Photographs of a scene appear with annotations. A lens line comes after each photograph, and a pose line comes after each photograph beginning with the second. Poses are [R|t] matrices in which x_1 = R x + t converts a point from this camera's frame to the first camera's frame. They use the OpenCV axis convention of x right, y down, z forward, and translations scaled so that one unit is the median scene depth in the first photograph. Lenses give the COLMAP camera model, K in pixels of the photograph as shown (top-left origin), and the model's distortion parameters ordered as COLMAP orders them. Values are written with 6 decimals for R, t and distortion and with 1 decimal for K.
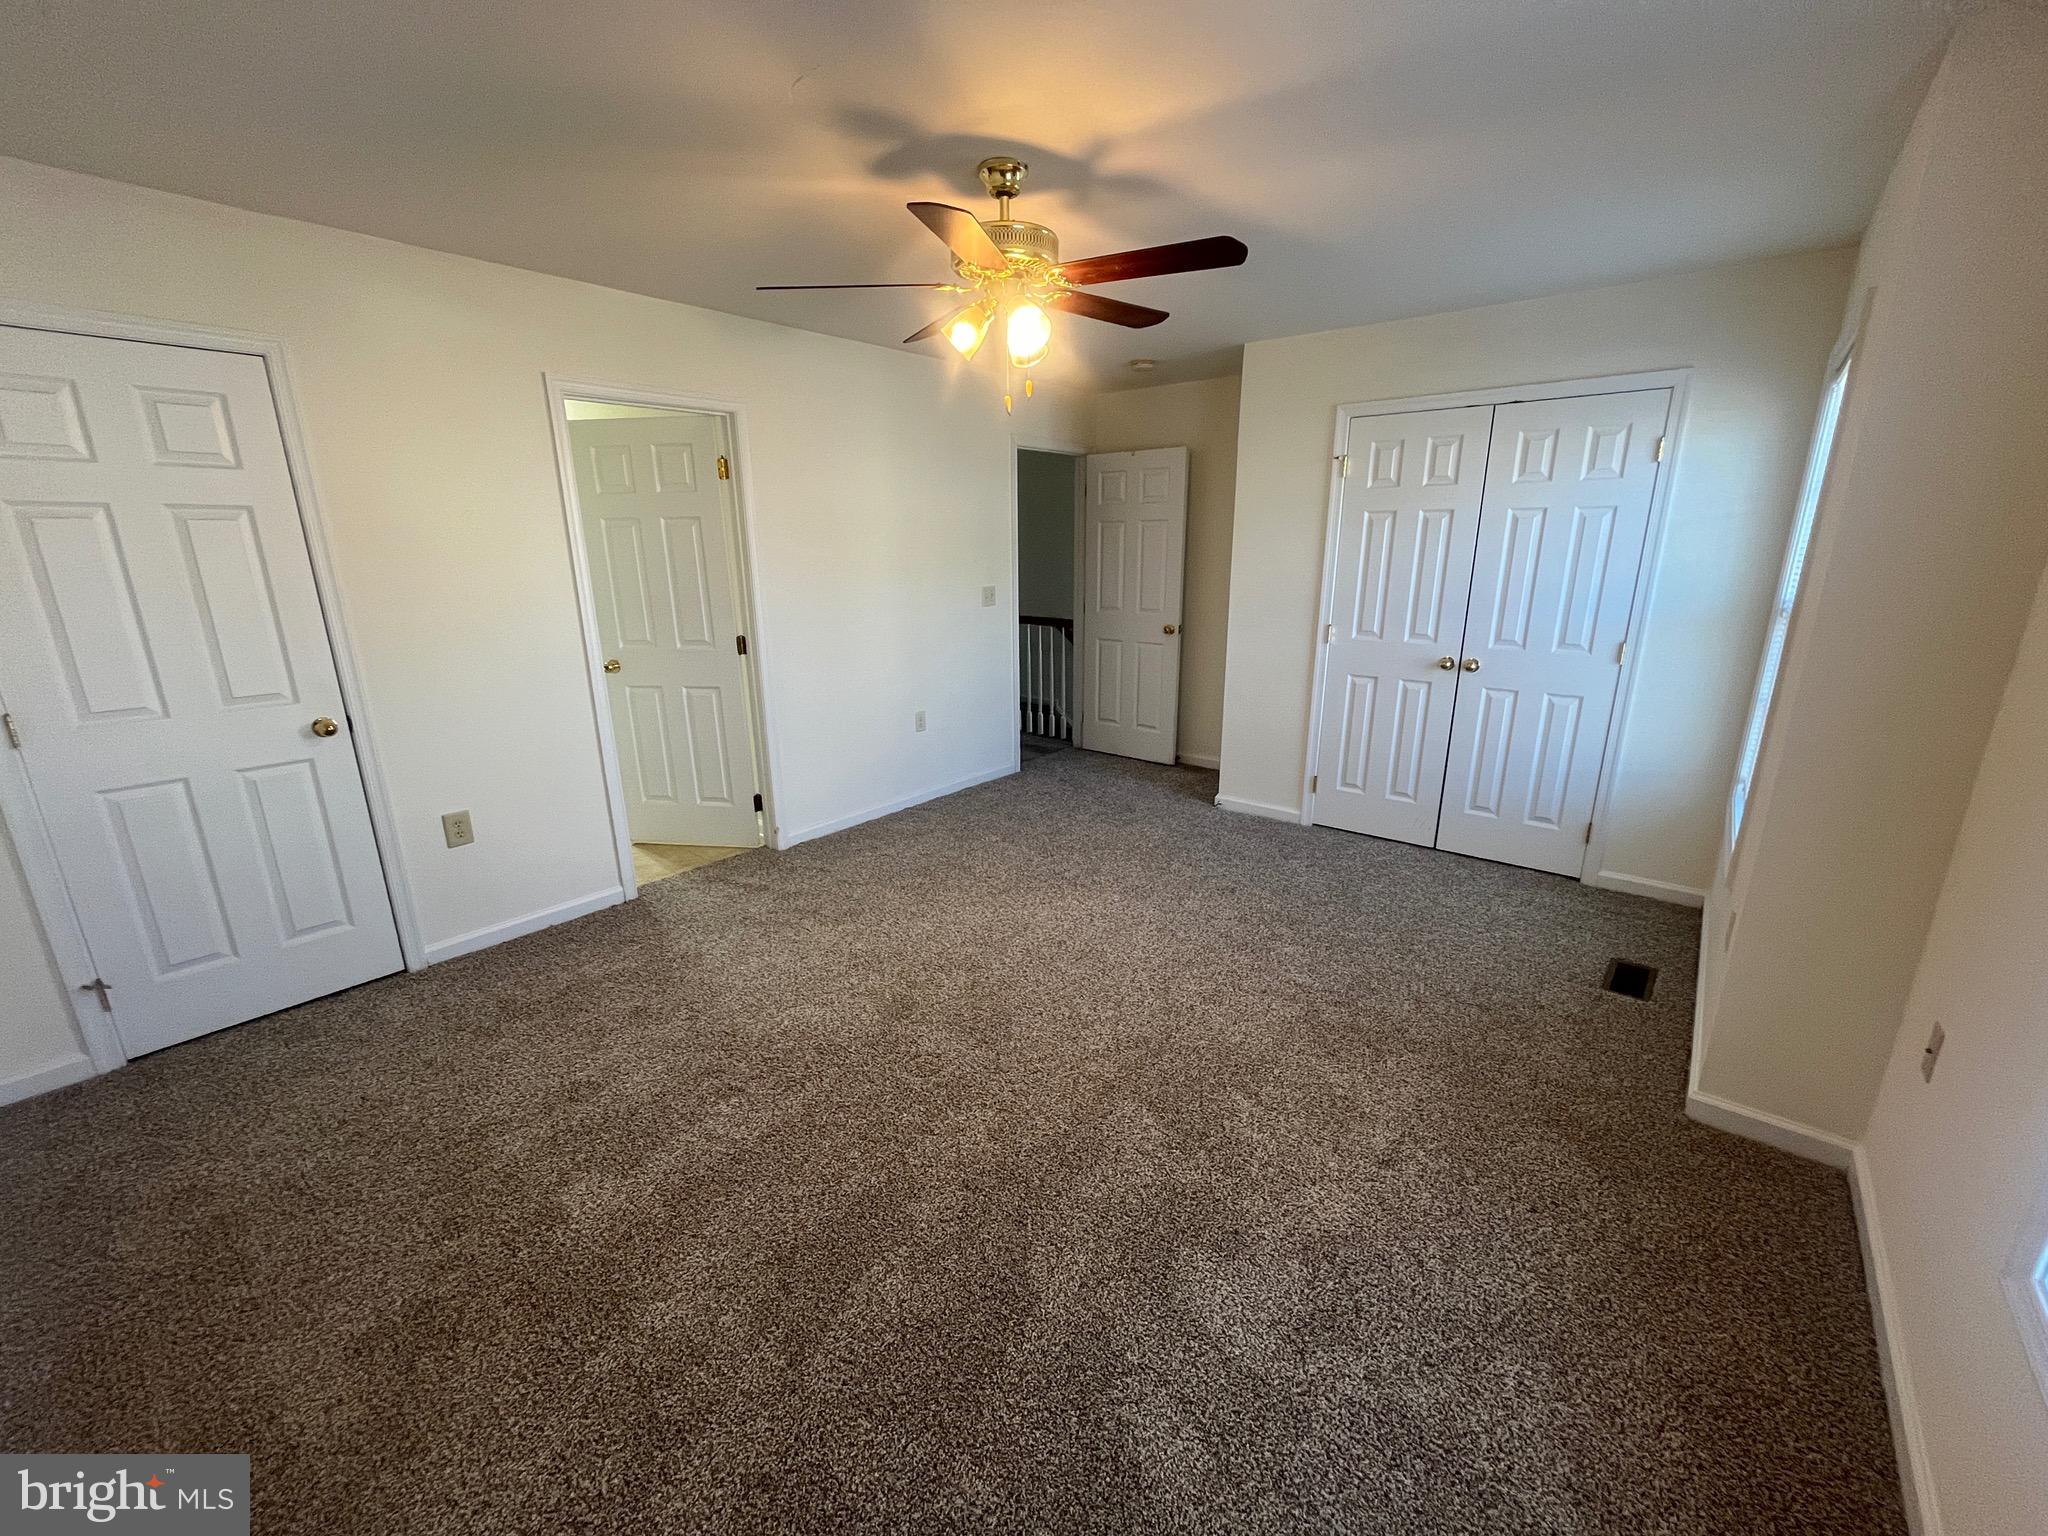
lens RADIAL K [[823.2, 0, 1024.1], [0, 823.2, 772.5], [0, 0, 1]] dist [-0.002894, -0.000142]
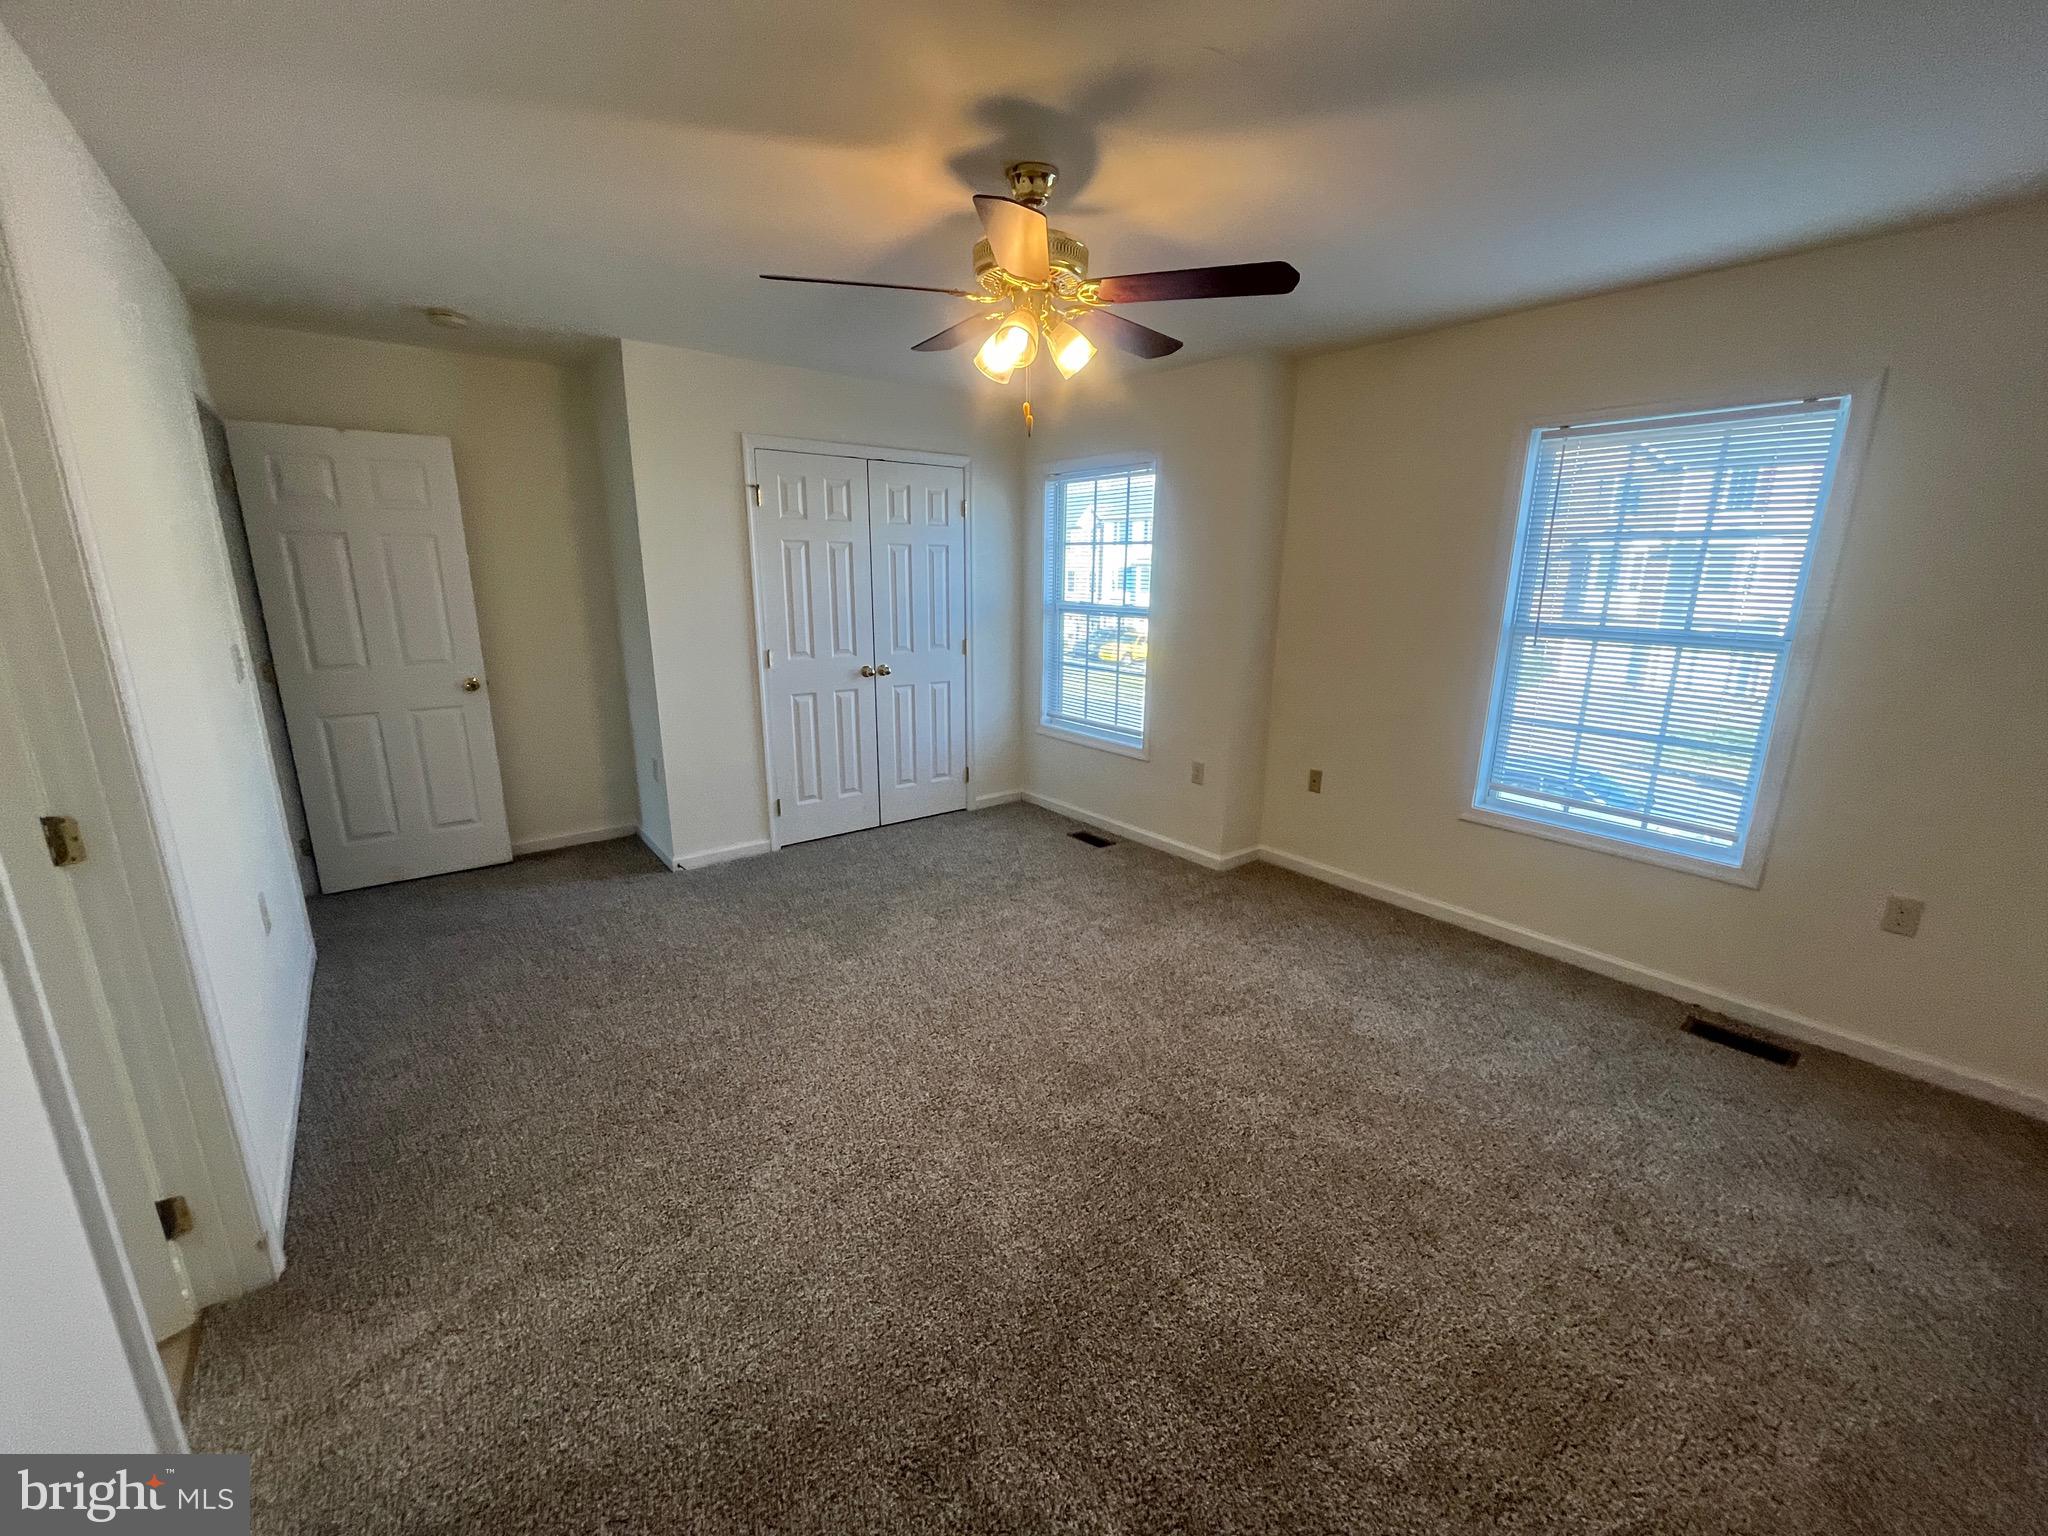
lens RADIAL K [[823.2, 0, 1024.1], [0, 823.2, 772.5], [0, 0, 1]] dist [-0.002894, -0.000142]
pose [[0.210922, -0.227284, 0.950712, -0.585664], [0.255355, 0.951632, 0.170852, -0.134586], [-0.943560, 0.206733, 0.258758, 0.493742]]
